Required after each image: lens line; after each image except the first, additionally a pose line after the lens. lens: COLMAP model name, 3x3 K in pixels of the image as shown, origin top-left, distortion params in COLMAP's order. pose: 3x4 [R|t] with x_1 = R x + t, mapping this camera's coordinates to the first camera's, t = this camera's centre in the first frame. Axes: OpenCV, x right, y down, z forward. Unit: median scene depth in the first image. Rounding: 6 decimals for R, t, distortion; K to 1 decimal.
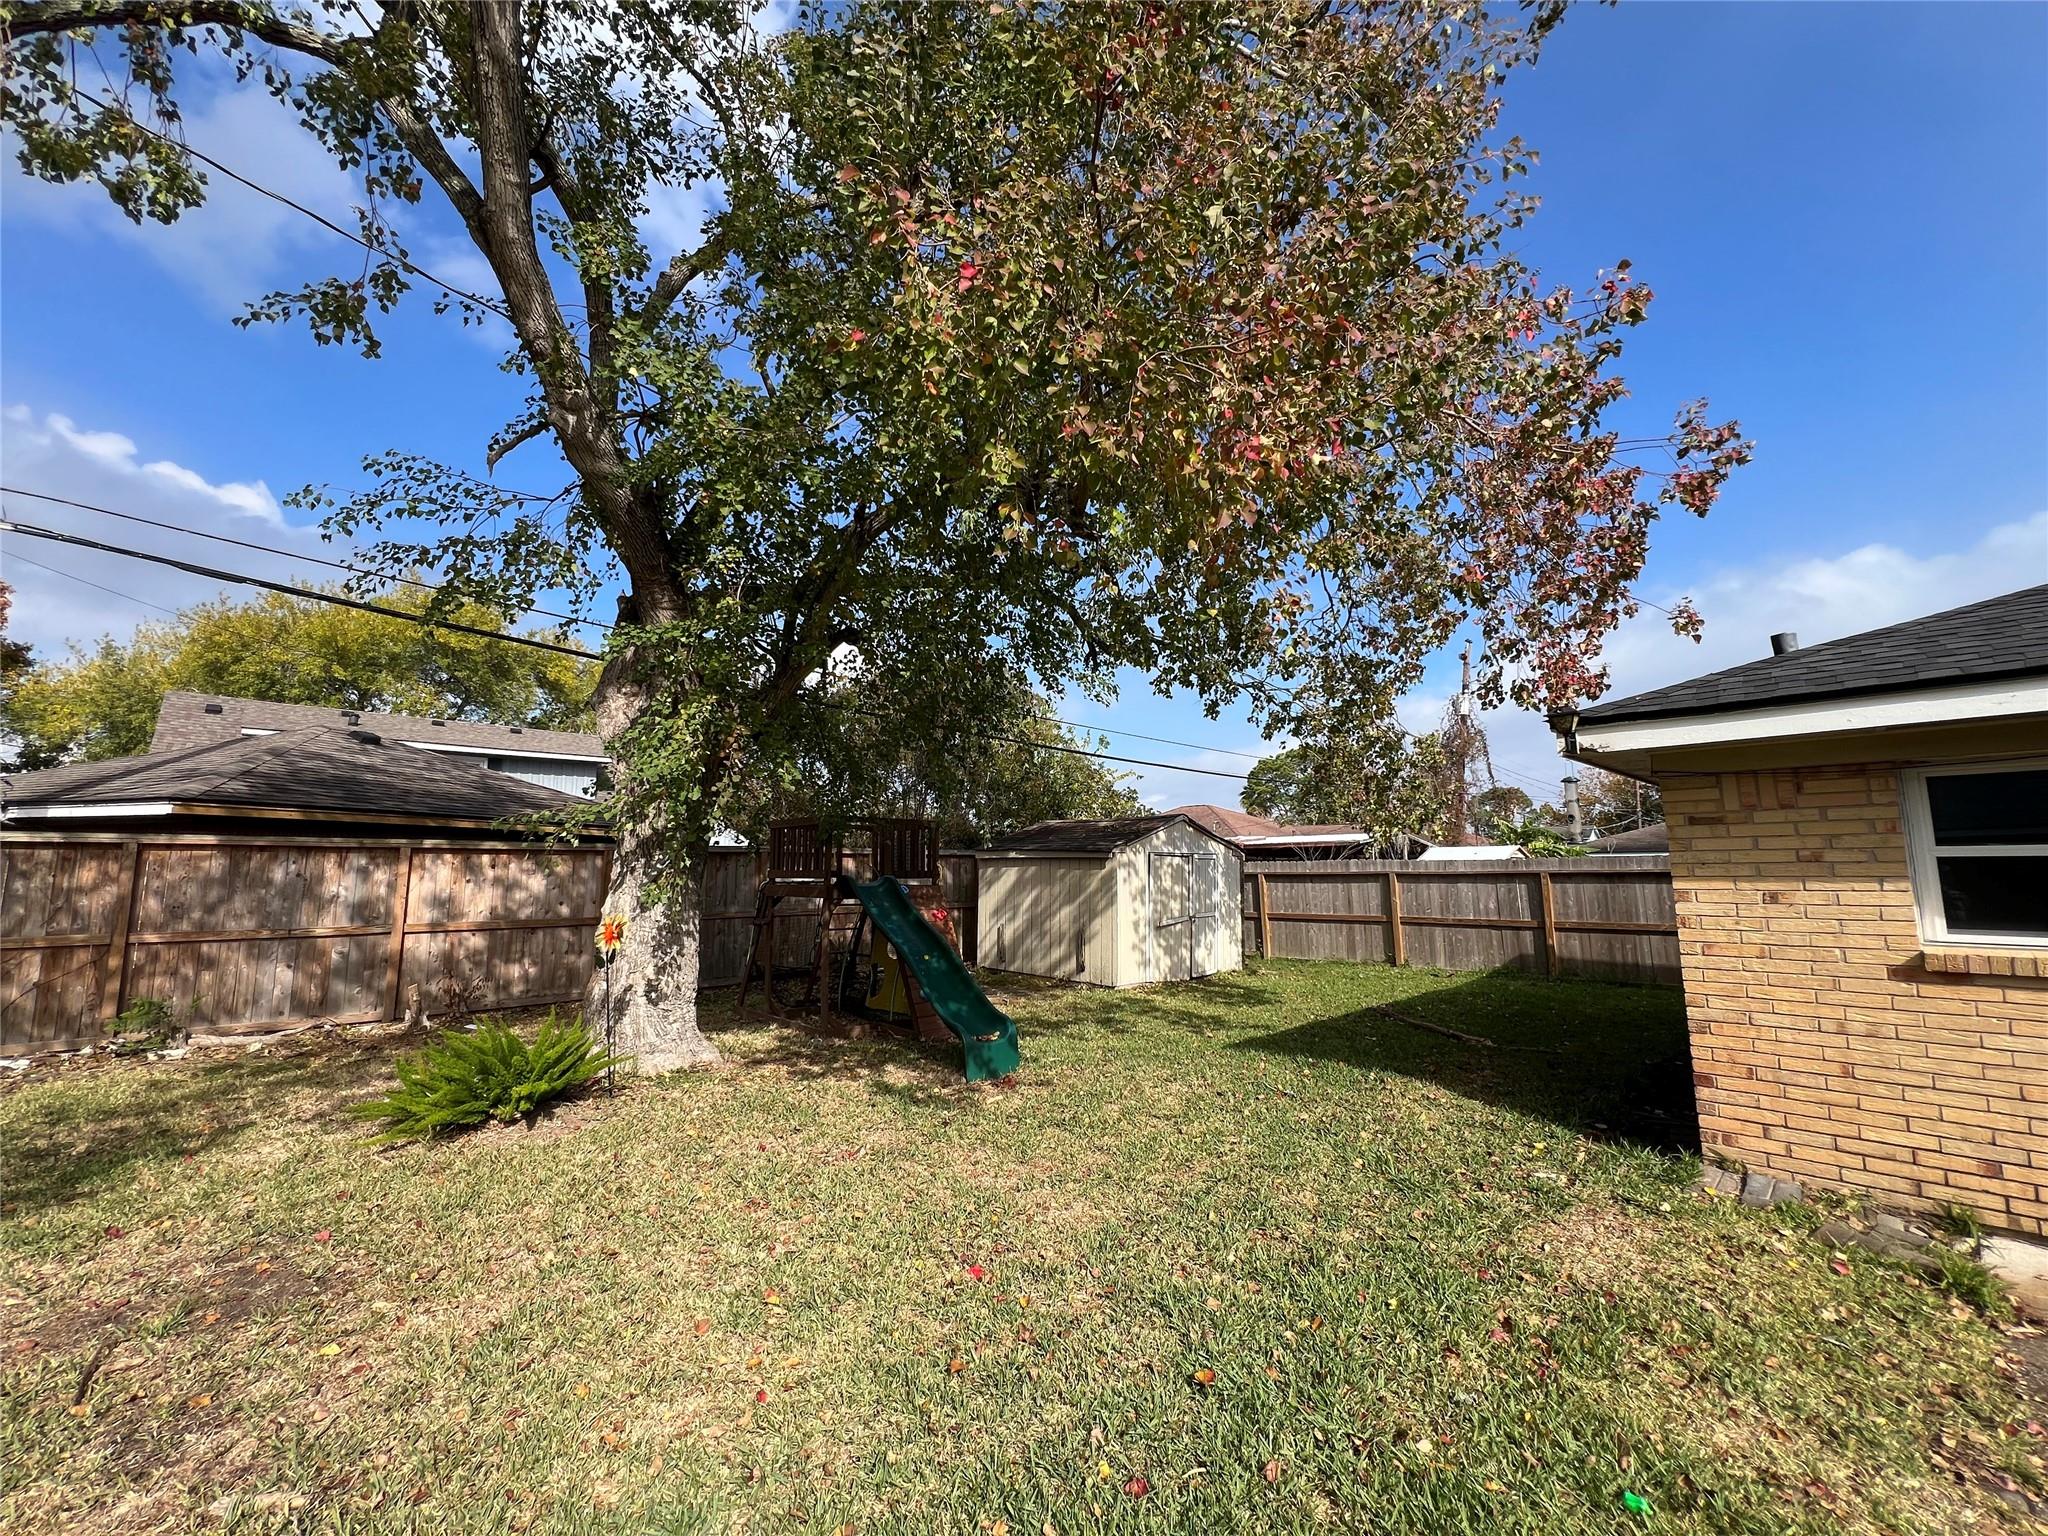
lens RADIAL K [[814.3, 0, 1028.8], [0, 814.3, 766.6], [0, 0, 1]] dist [-0.002691, -0.000112]
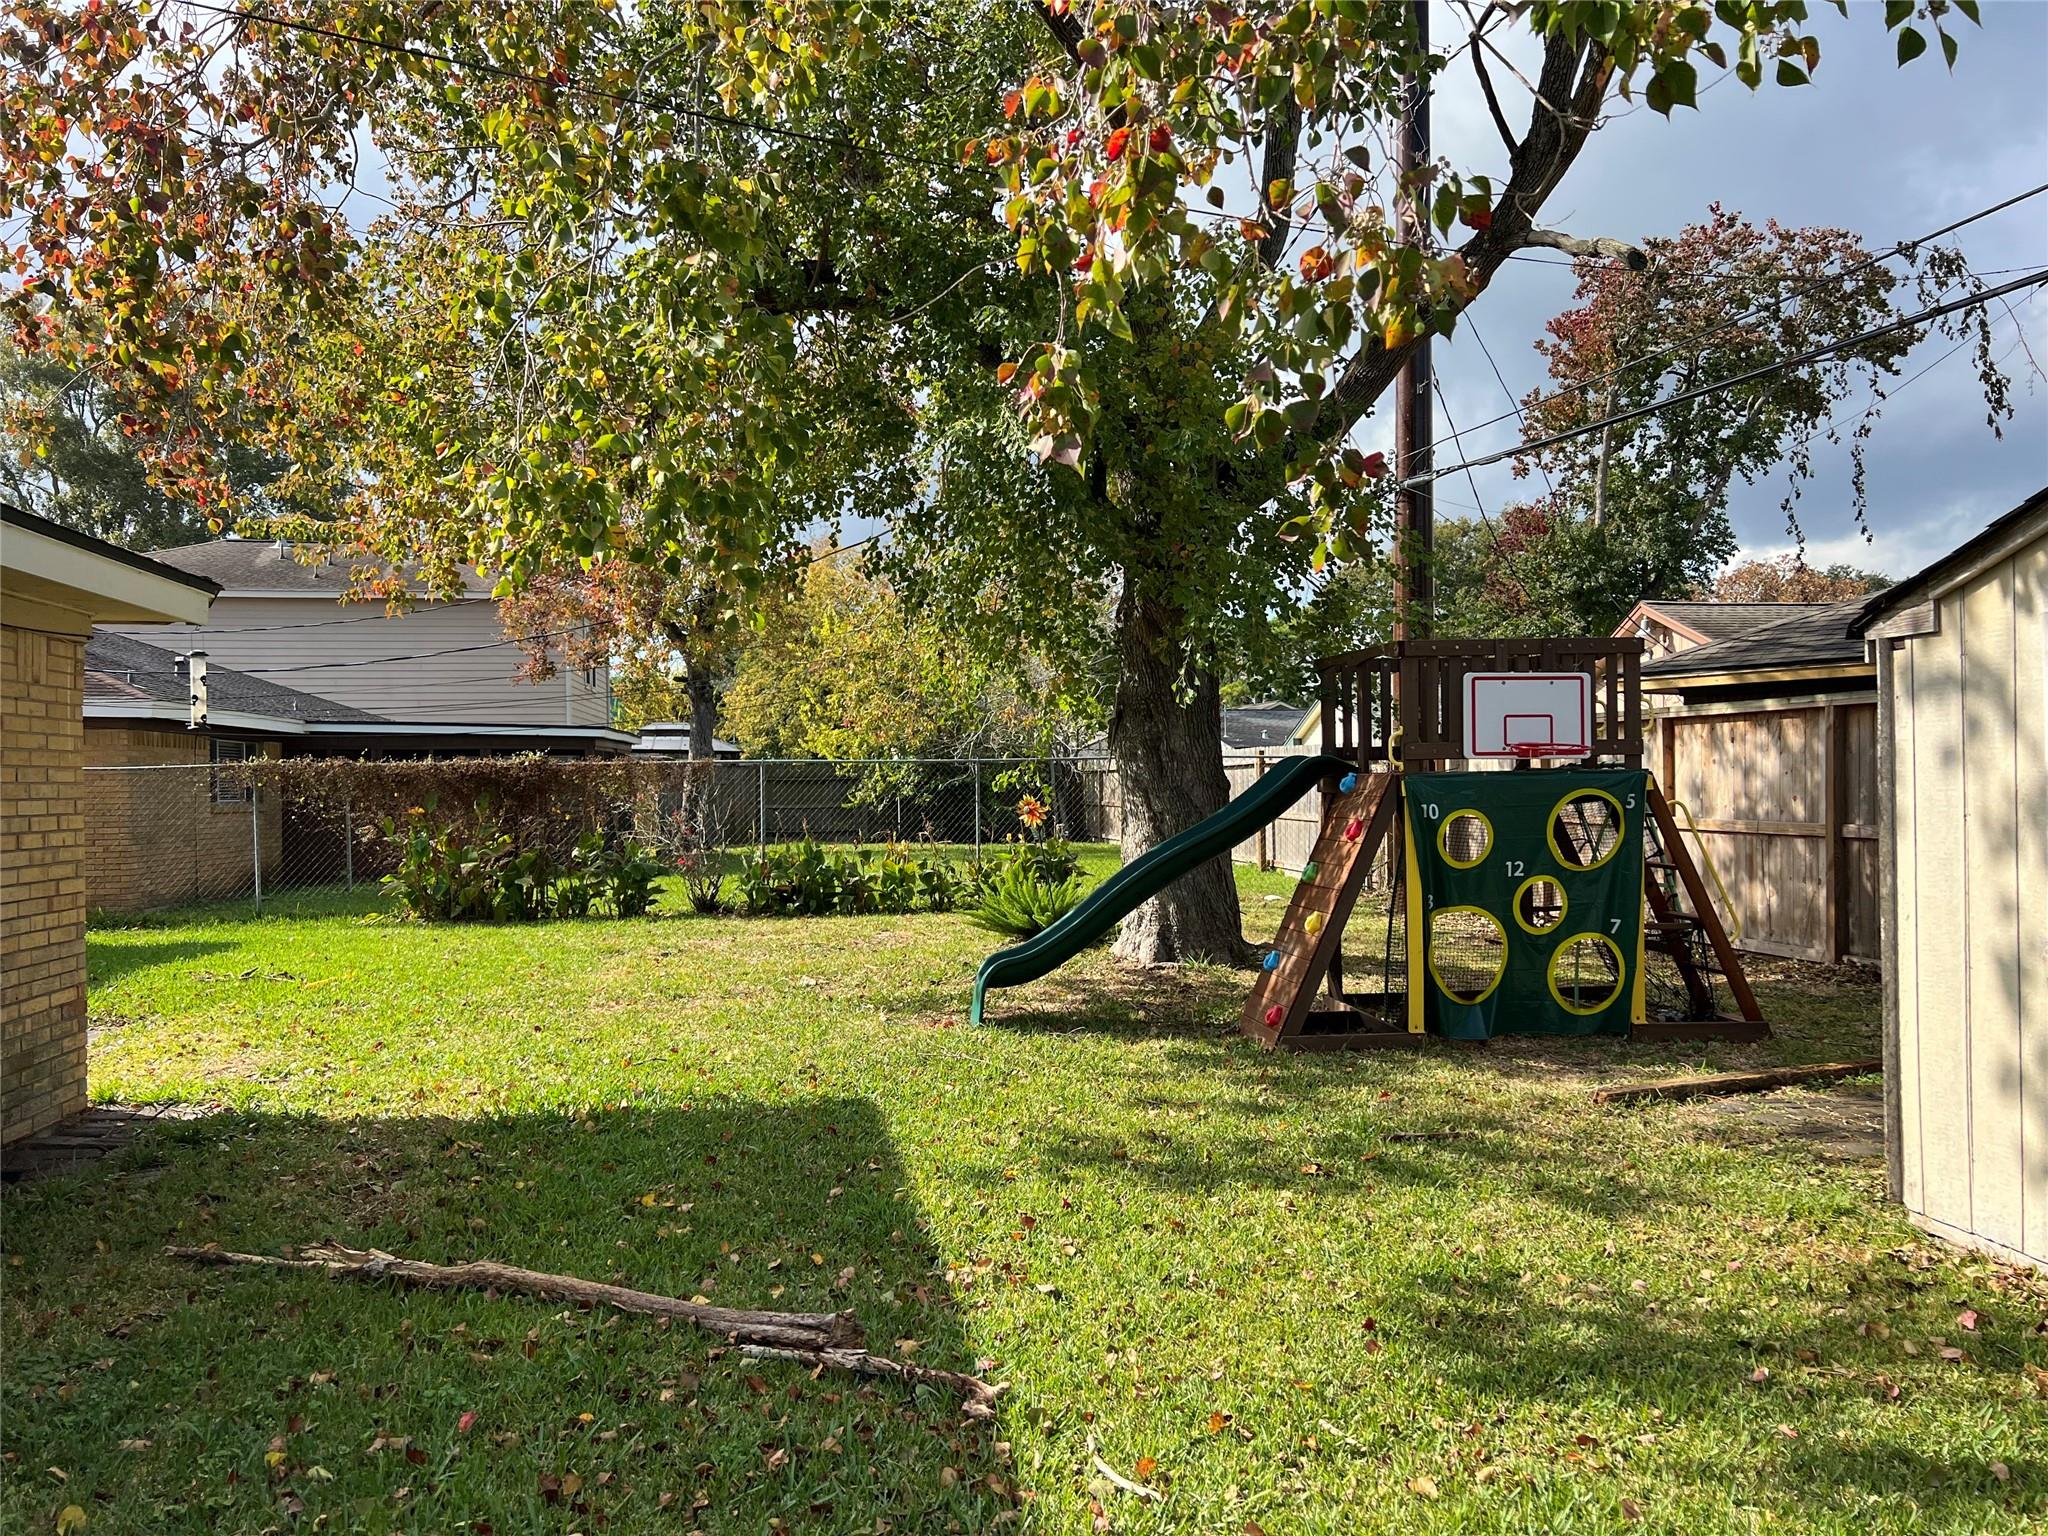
lens RADIAL K [[1540.1, 0, 1026.5], [0, 1540.1, 777.3], [0, 0, 1]] dist [0.056838, -0.058721]
pose [[-0.592703, 0.010711, -0.805350, 0.715476], [0.118653, 0.990163, -0.074154, 0.175844], [0.796634, -0.139508, -0.588143, 1.254060]]
